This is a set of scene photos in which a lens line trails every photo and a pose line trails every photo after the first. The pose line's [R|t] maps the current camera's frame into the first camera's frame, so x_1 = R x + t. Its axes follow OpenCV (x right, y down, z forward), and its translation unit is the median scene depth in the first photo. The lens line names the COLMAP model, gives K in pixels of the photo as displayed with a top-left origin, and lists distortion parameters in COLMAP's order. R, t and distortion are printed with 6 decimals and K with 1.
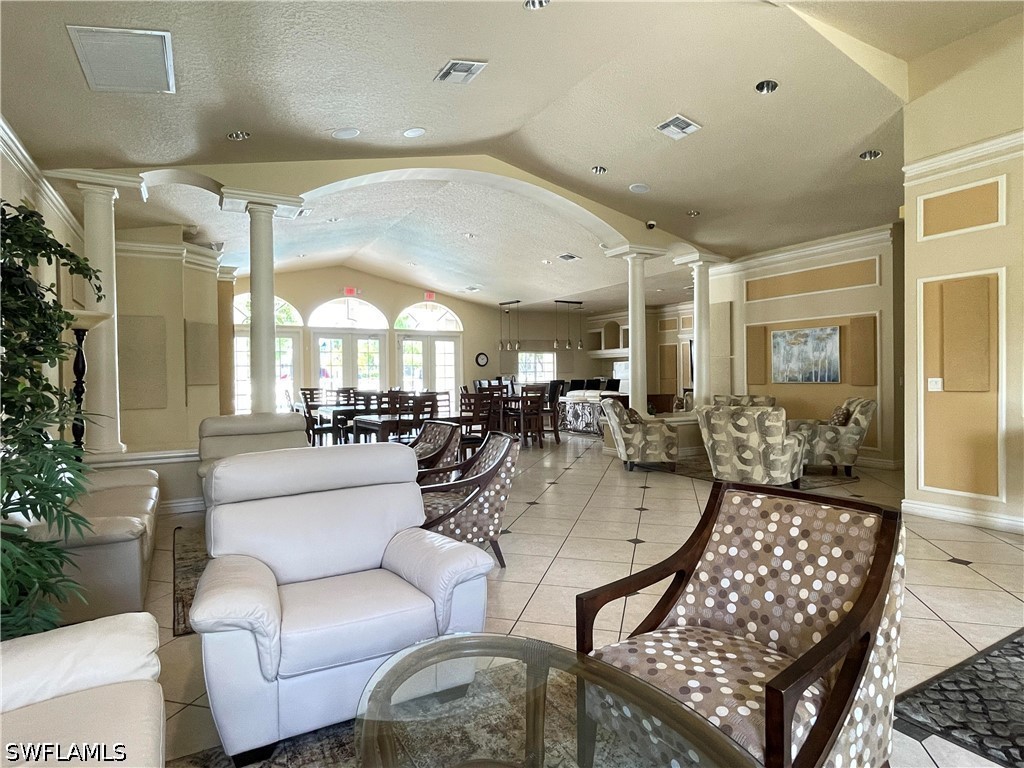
lens RADIAL K [[561.0, 0, 508.7], [0, 561.0, 383.1], [0, 0, 1]] dist [0.000946, -0.001462]
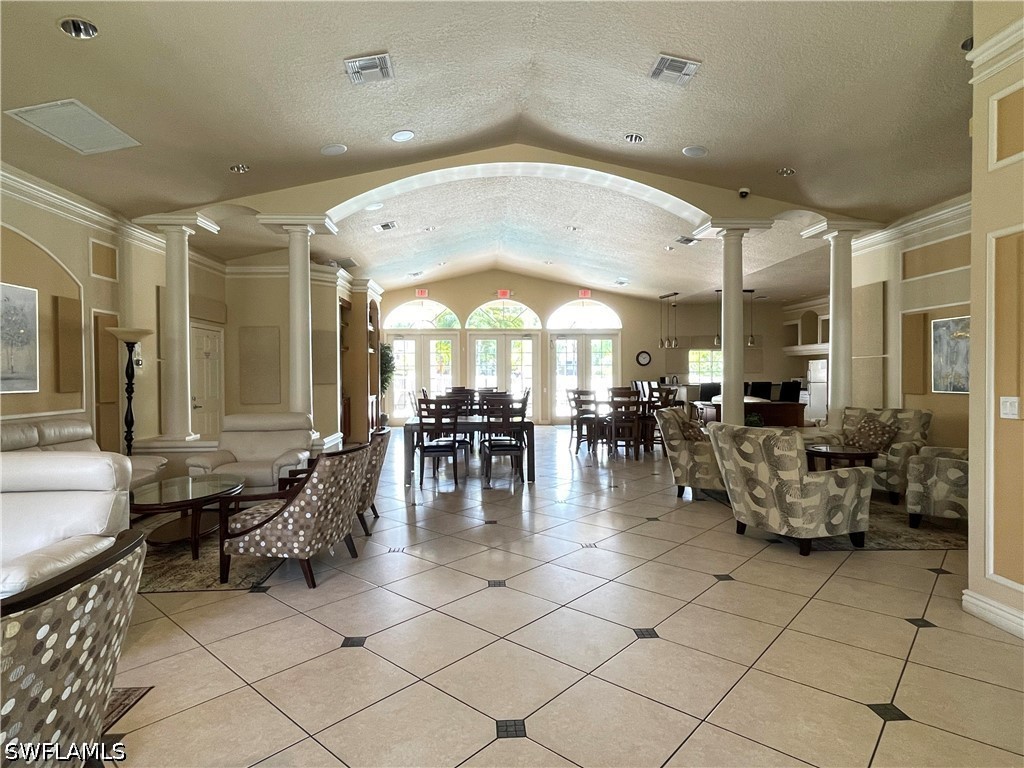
lens RADIAL K [[561.0, 0, 511.5], [0, 561.0, 381.5], [0, 0, 1]] dist [0.000946, -0.001462]
pose [[0.899749, 0.012529, -0.436228, 0.311596], [-0.011062, 0.999921, 0.005903, -0.013203], [0.436268, -0.000485, 0.899817, 0.131644]]
